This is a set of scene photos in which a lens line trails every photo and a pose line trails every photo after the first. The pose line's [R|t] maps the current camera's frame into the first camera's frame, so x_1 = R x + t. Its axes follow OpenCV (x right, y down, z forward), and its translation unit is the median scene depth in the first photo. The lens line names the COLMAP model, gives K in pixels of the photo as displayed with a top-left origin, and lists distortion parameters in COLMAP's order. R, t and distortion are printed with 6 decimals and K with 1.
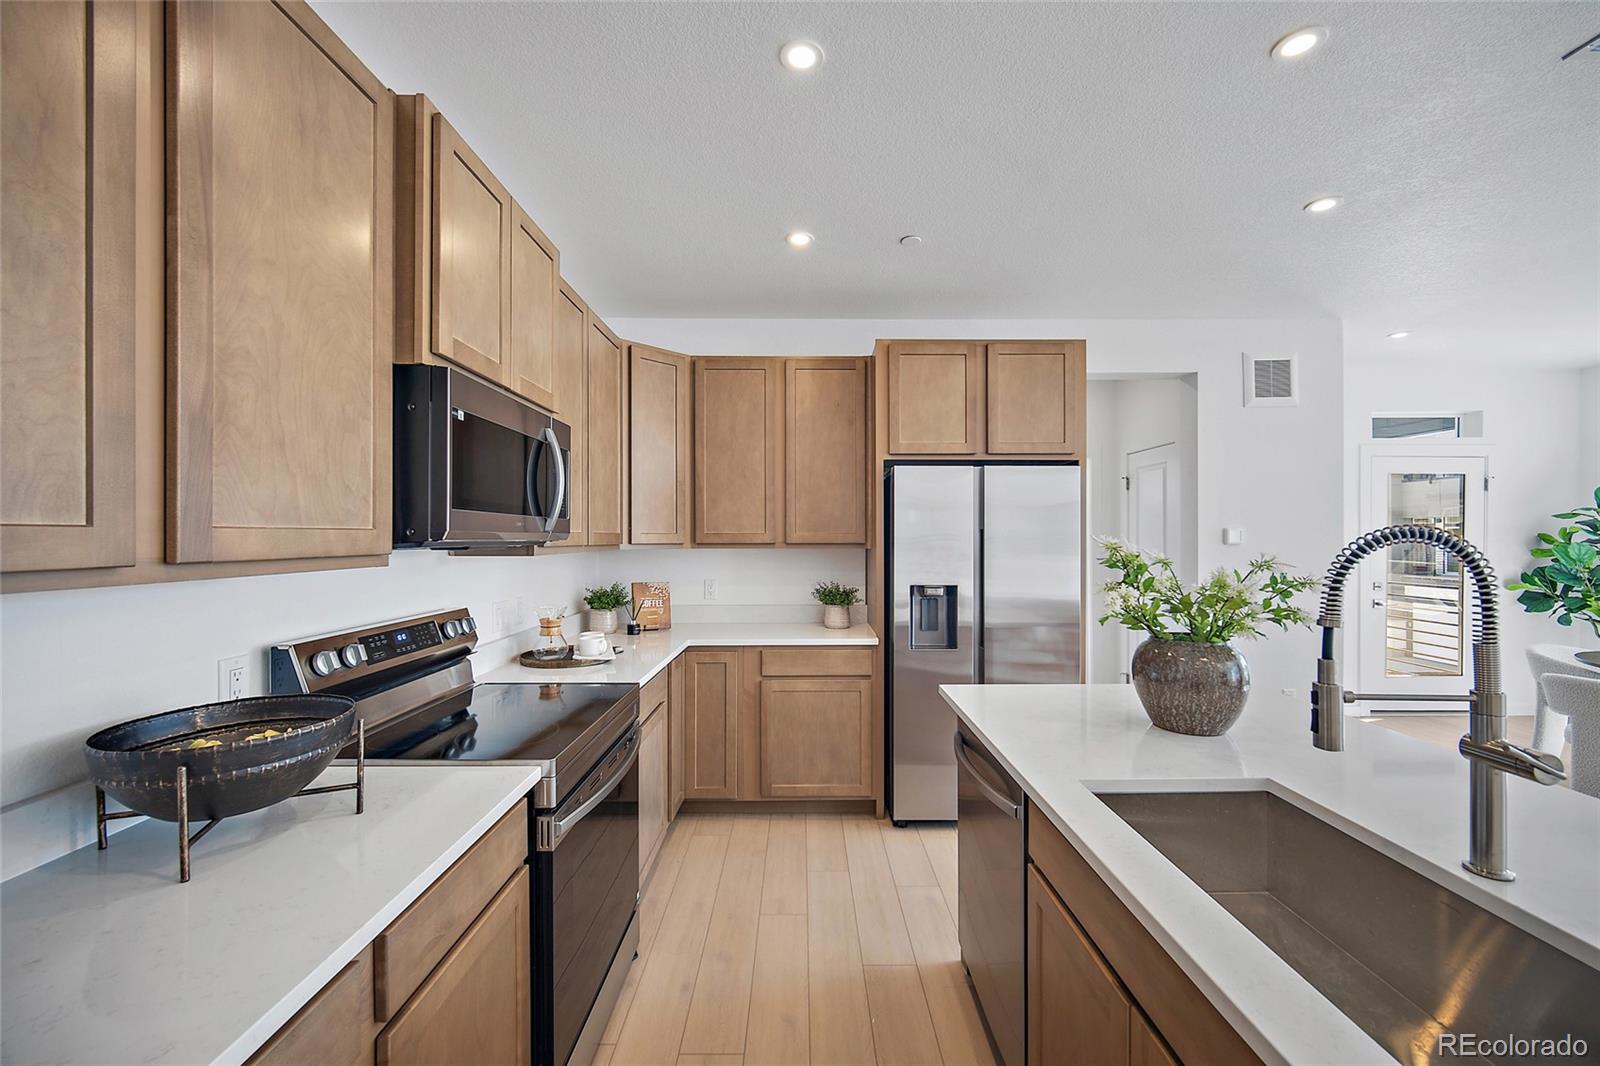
lens RADIAL K [[633.8, 0, 807.0], [0, 633.8, 538.6], [0, 0, 1]] dist [-0.005979, 0.002209]
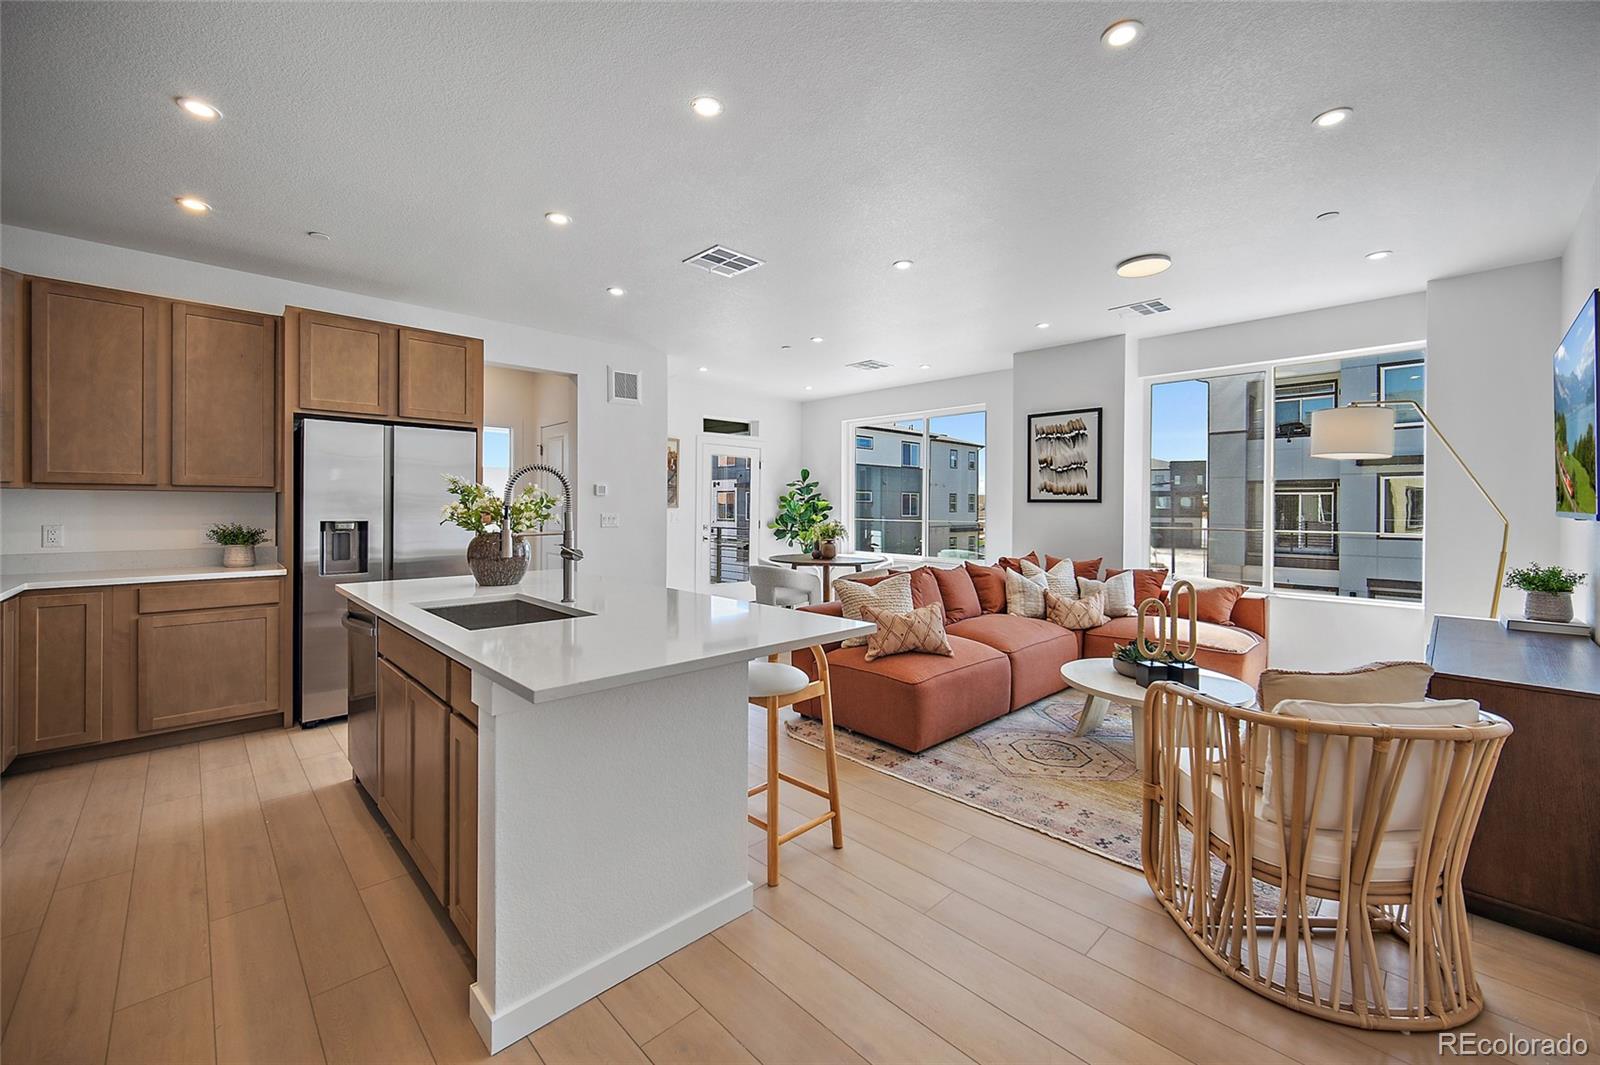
lens RADIAL K [[633.8, 0, 798.1], [0, 633.8, 508.5], [0, 0, 1]] dist [-0.005979, 0.002209]
pose [[0.724581, 0.002470, 0.689185, -0.004032], [-0.004486, 0.999989, 0.001132, 0.042868], [-0.689175, -0.003911, 0.724584, -0.450923]]
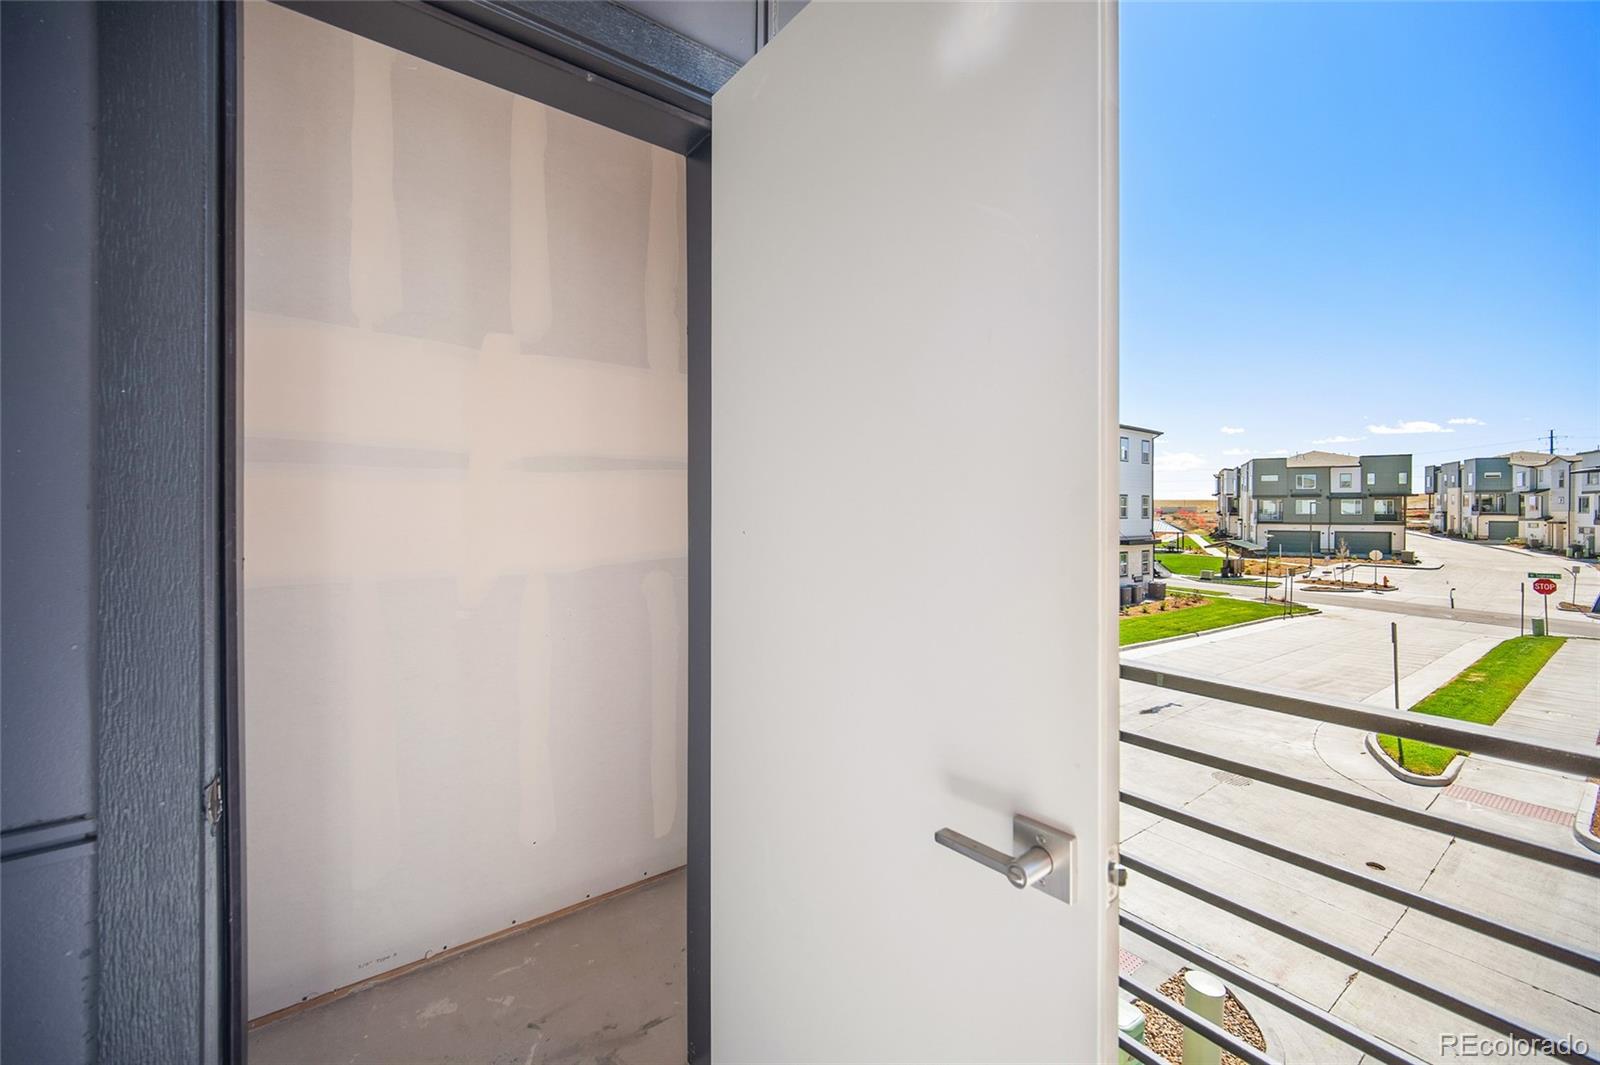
lens RADIAL K [[633.8, 0, 800.9], [0, 633.8, 519.0], [0, 0, 1]] dist [-0.005979, 0.002209]
pose [[0.800065, -0.001398, 0.599912, 1.625351], [-0.004563, 0.999954, 0.008414, 0.067237], [-0.599896, -0.009469, 0.800022, 2.445935]]
